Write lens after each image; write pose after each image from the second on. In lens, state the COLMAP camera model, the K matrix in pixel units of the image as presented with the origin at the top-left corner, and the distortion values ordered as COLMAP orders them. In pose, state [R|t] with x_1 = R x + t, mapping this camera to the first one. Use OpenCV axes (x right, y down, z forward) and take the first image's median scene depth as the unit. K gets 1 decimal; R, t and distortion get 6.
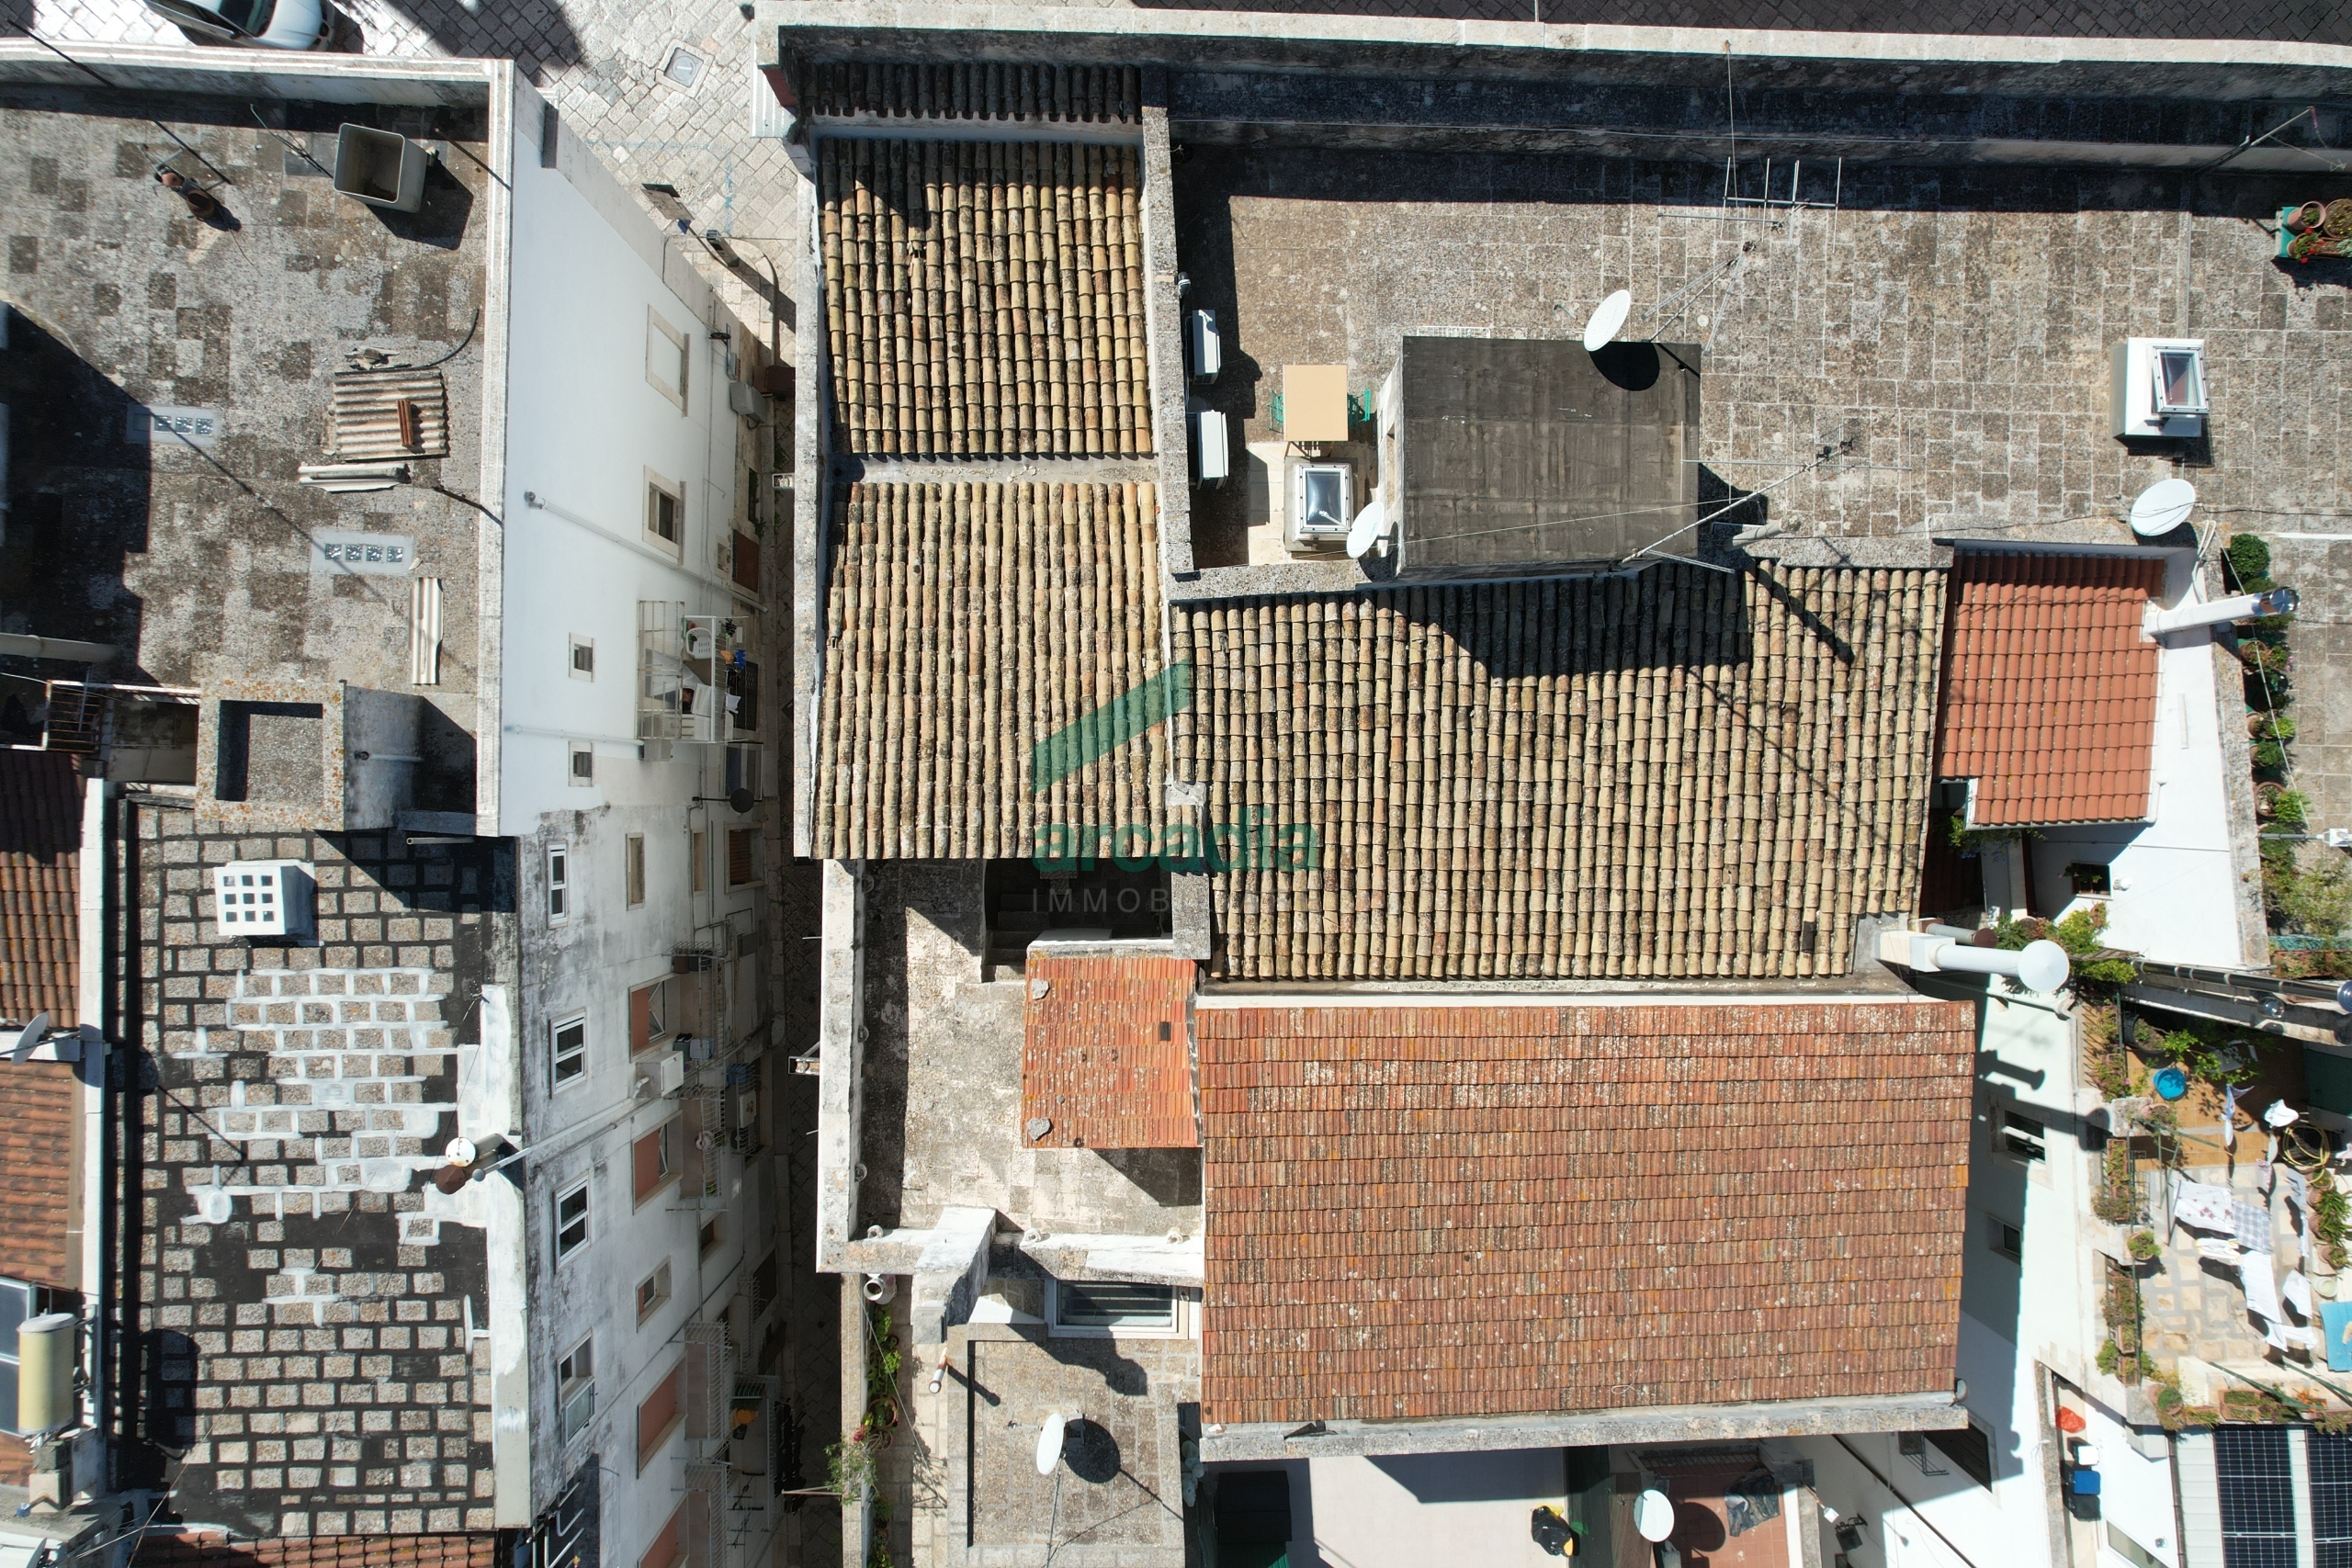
lens RADIAL K [[1495.8, 0, 1164.4], [0, 1495.8, 822.8], [0, 0, 1]] dist [-0.074061, 0.066762]
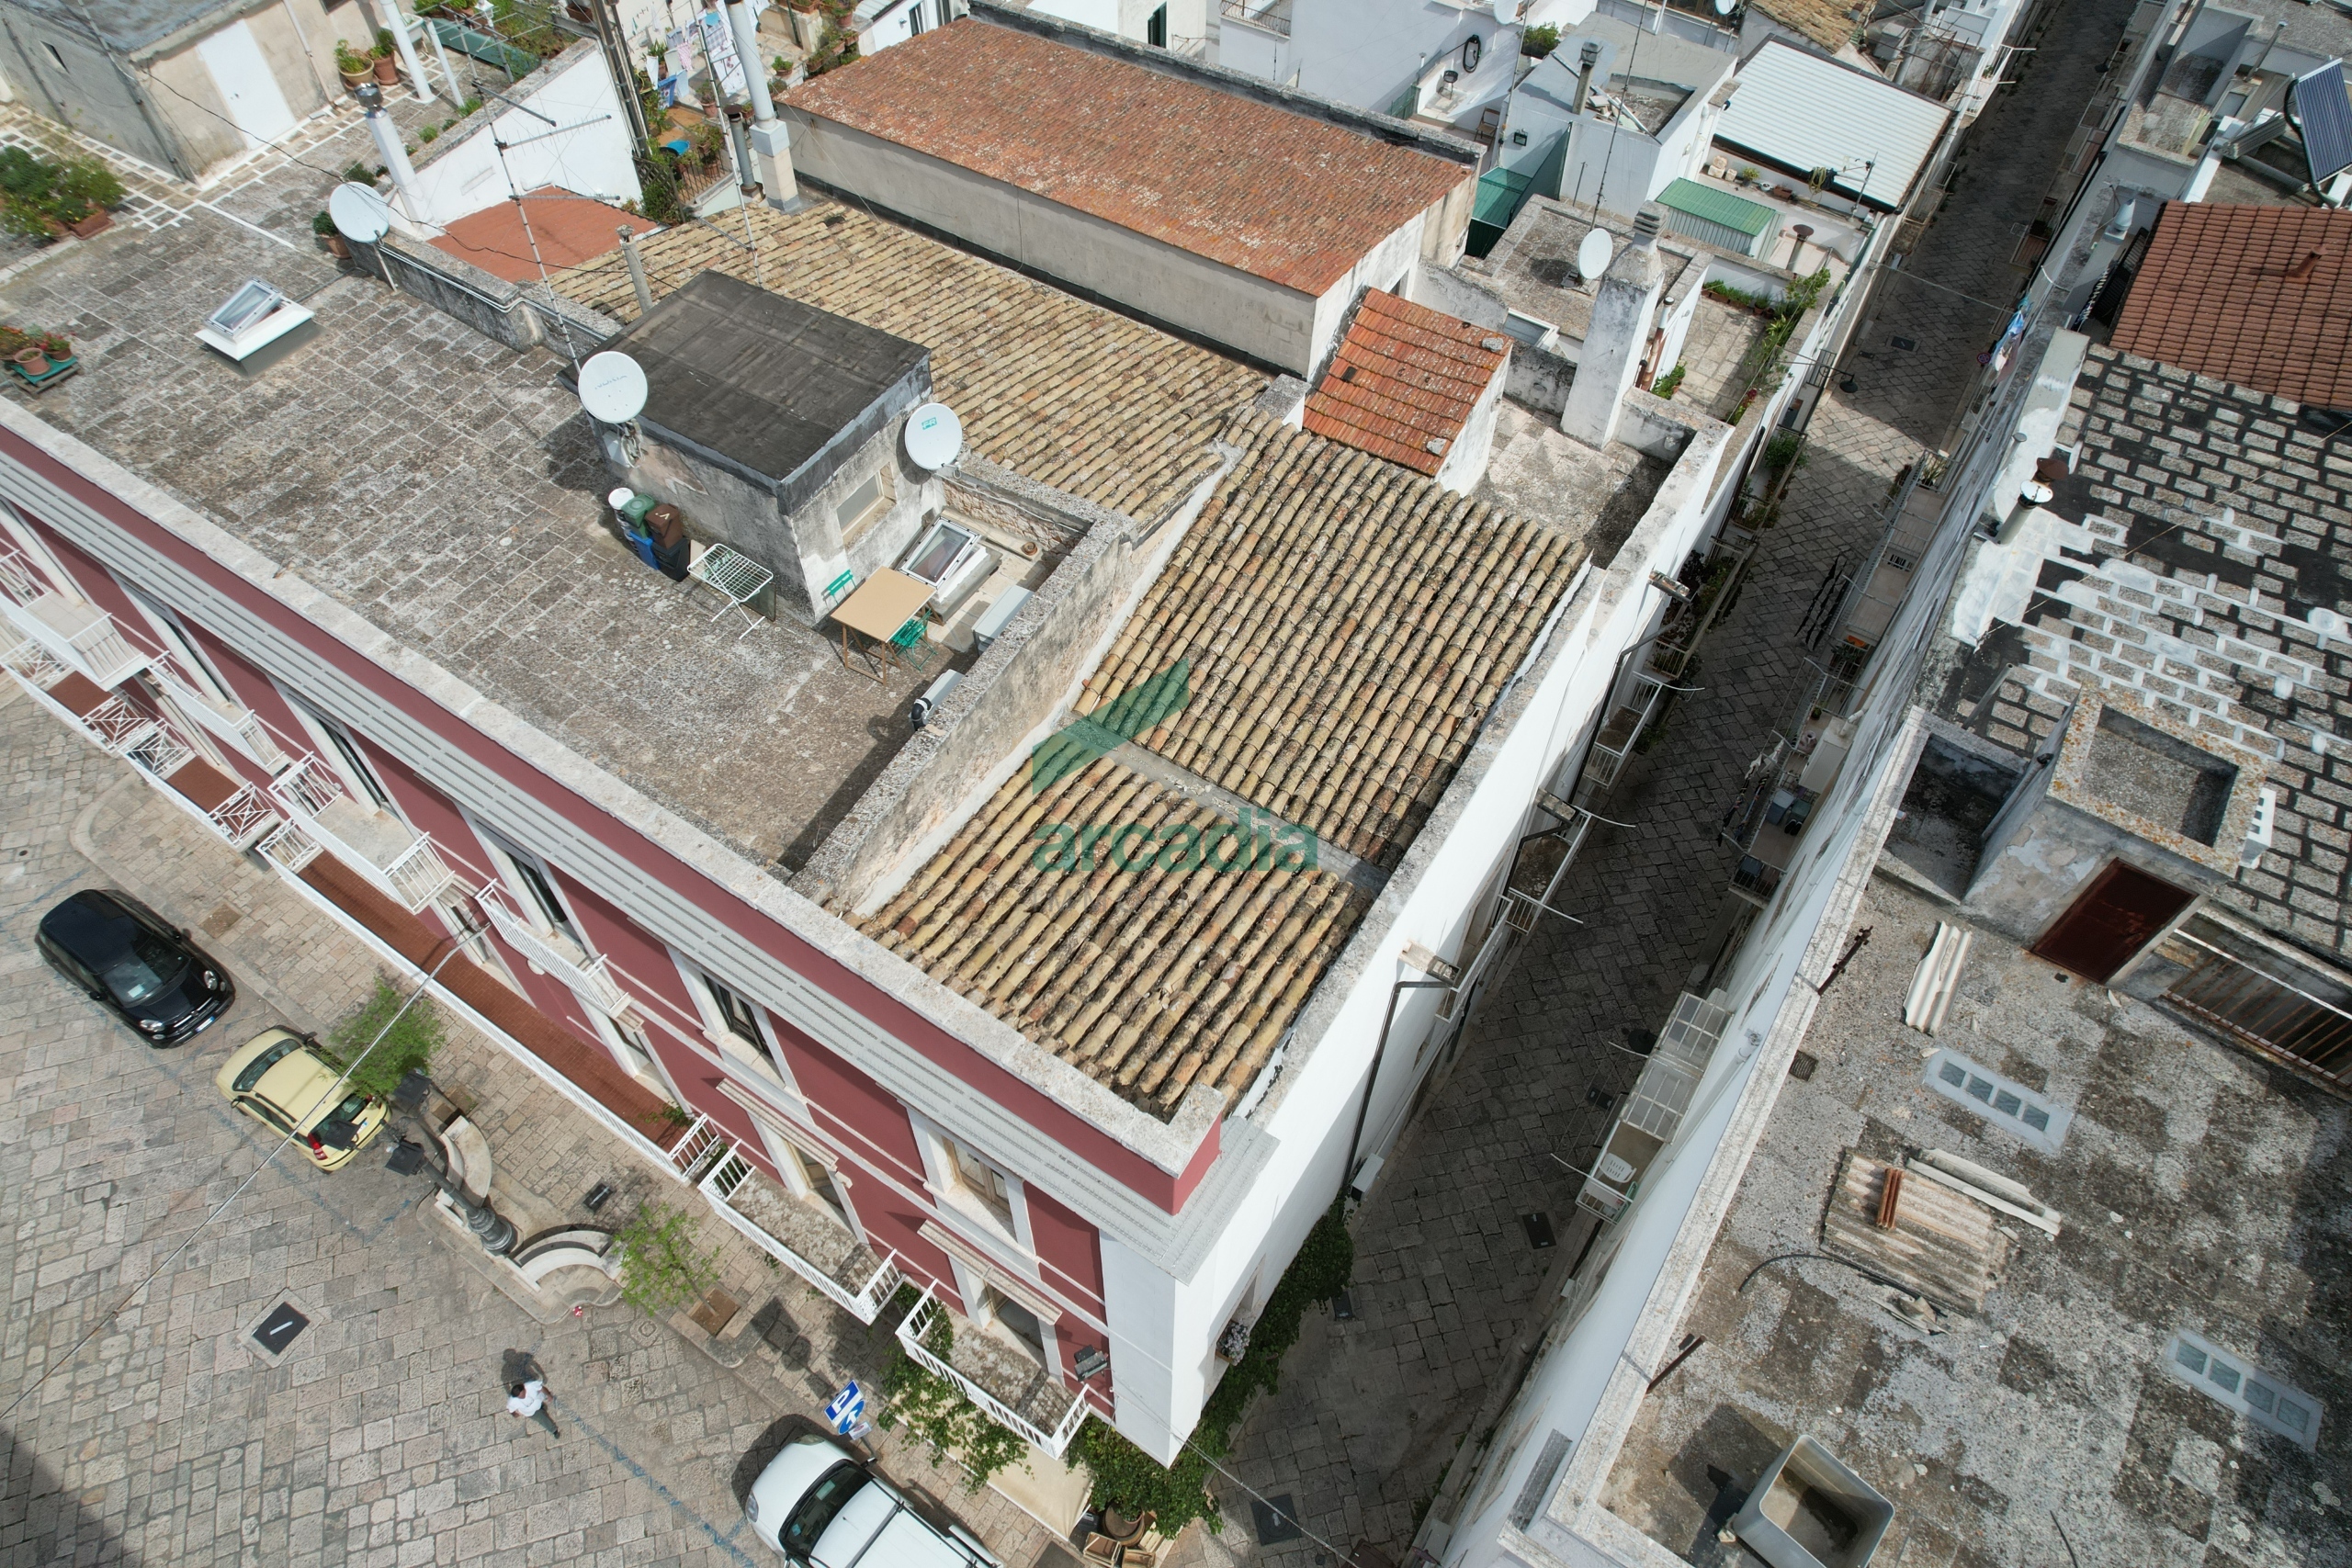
lens RADIAL K [[1495.8, 0, 1166.7], [0, 1495.8, 794.3], [0, 0, 1]] dist [-0.074061, 0.066762]
pose [[-0.846164, -0.432391, 0.311521, -0.358722], [0.532883, -0.679316, 0.504545, -0.690486], [-0.006540, 0.592932, 0.805226, 0.312089]]
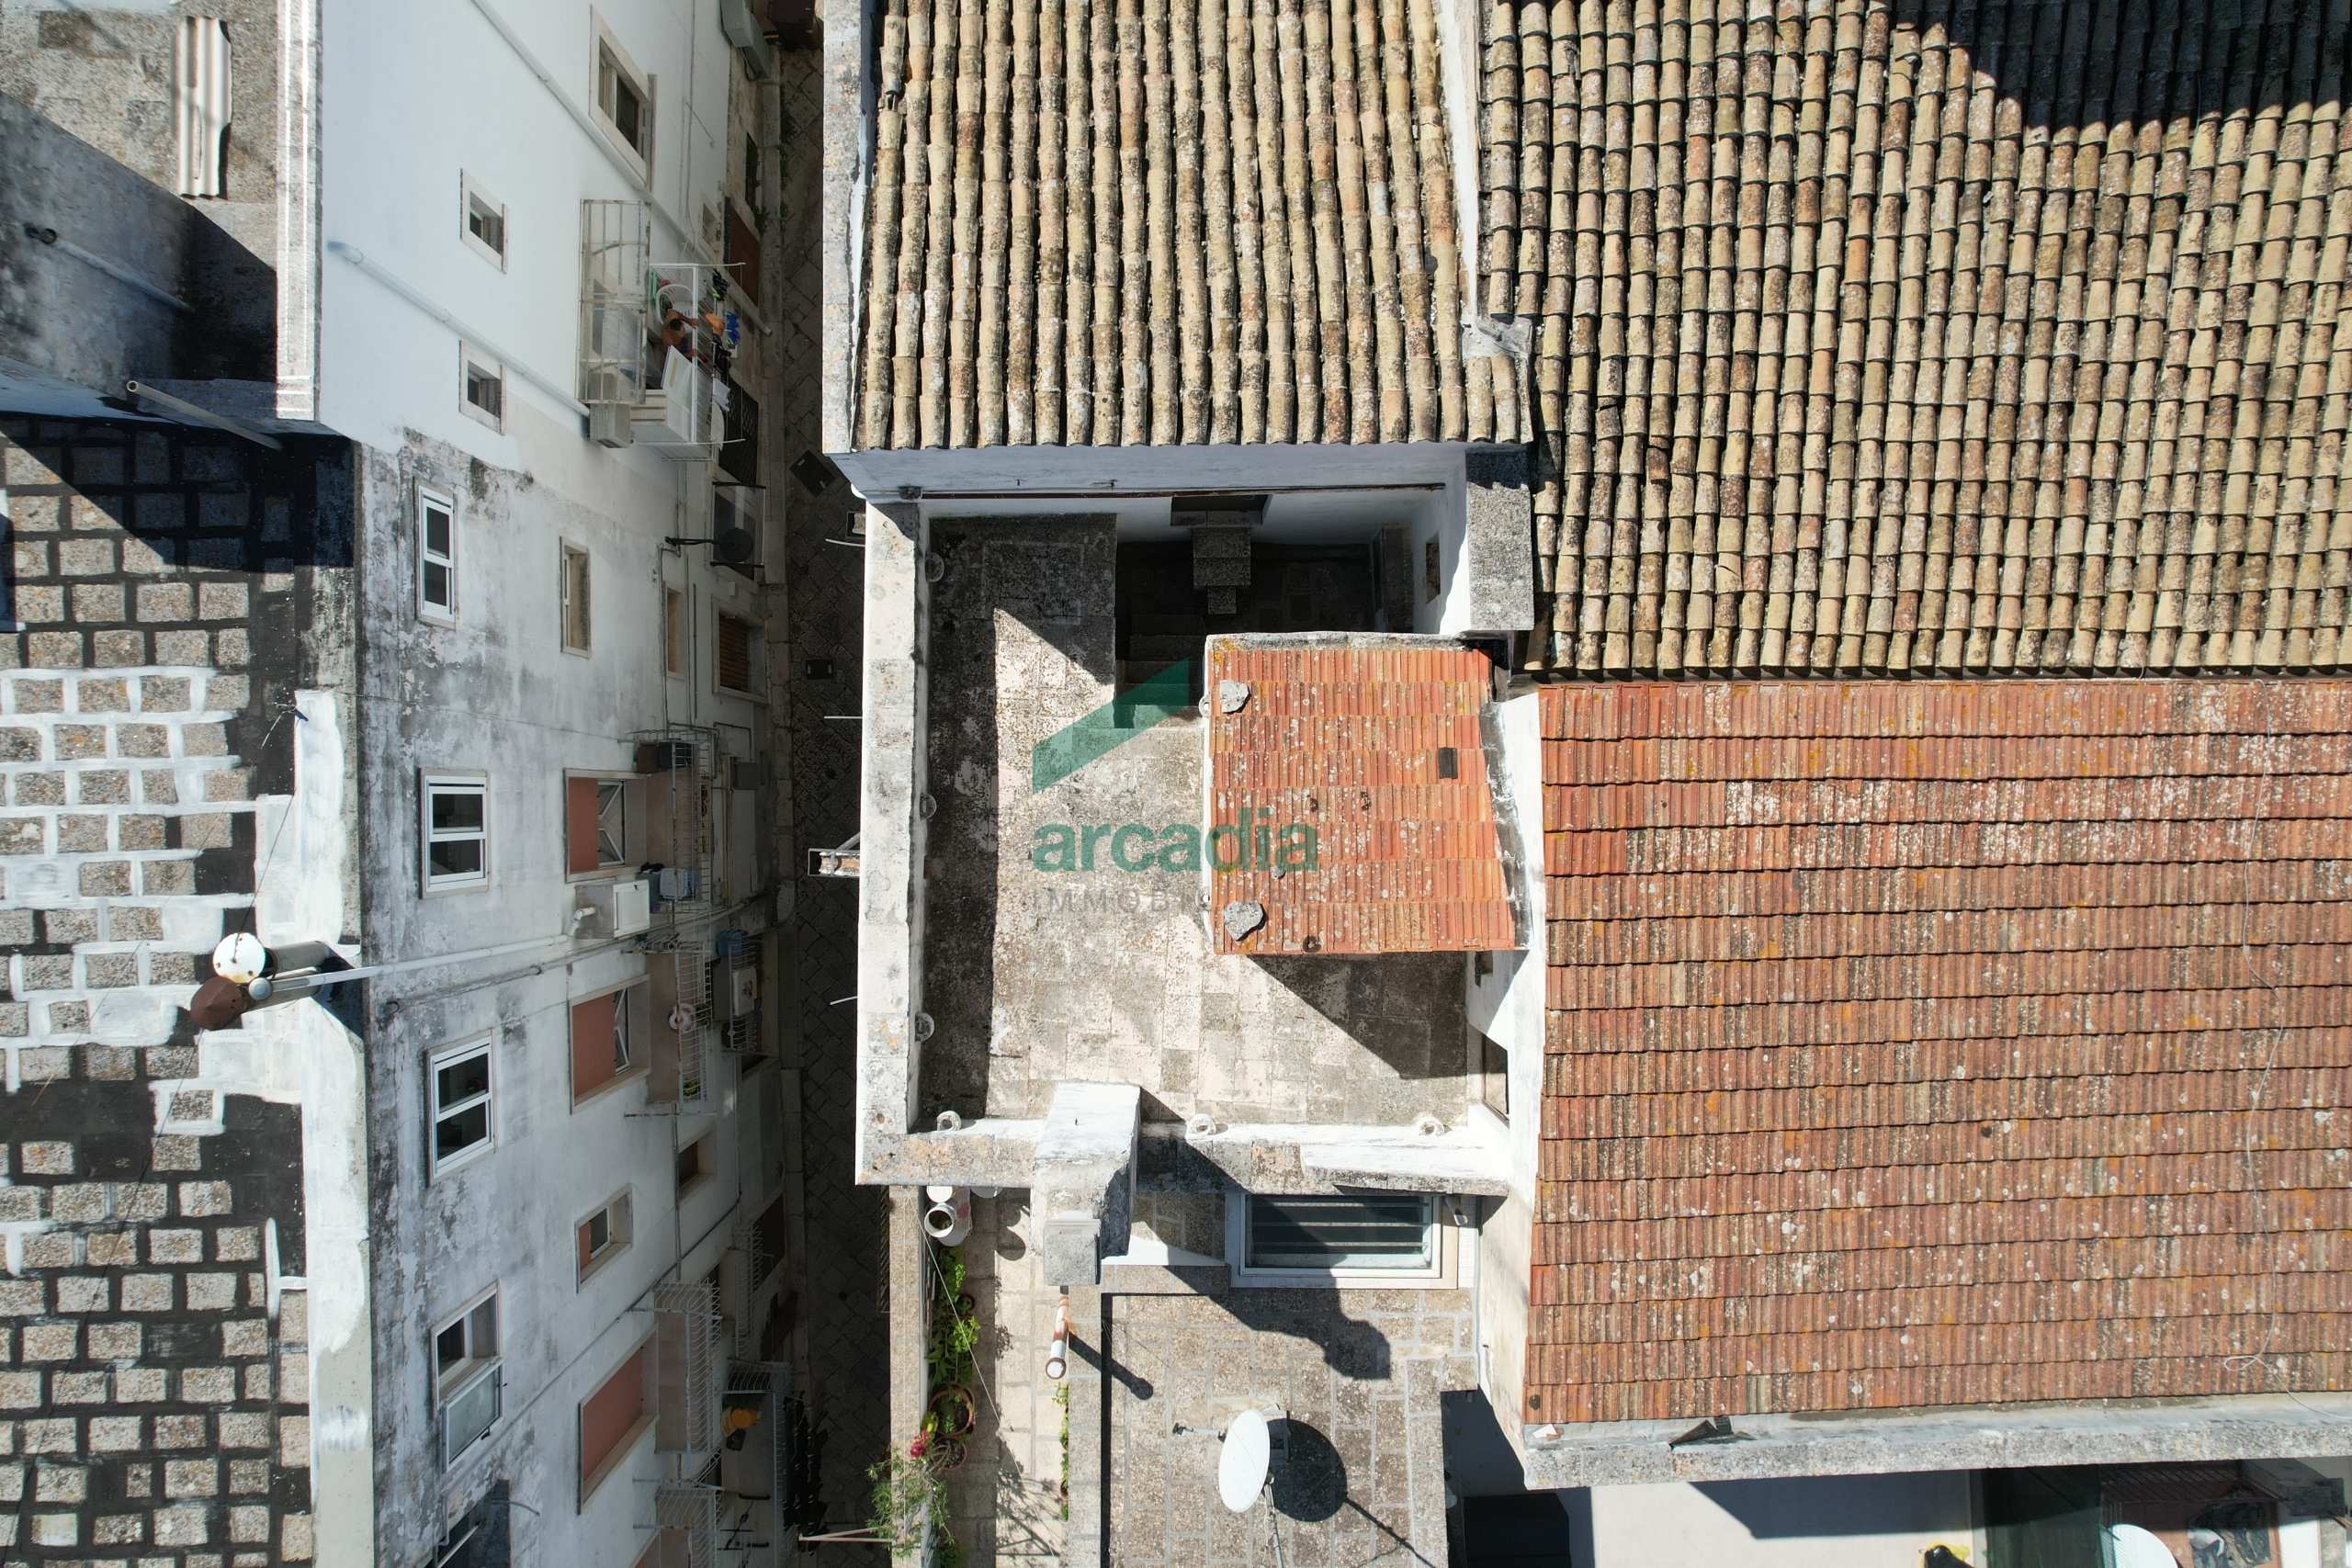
lens RADIAL K [[1495.8, 0, 1167.3], [0, 1495.8, 818.3], [0, 0, 1]] dist [-0.074061, 0.066762]
pose [[0.999986, -0.004837, 0.002067, -0.113008], [0.004839, 0.999988, -0.000930, 0.162907], [-0.002063, 0.000940, 0.999997, 0.408930]]
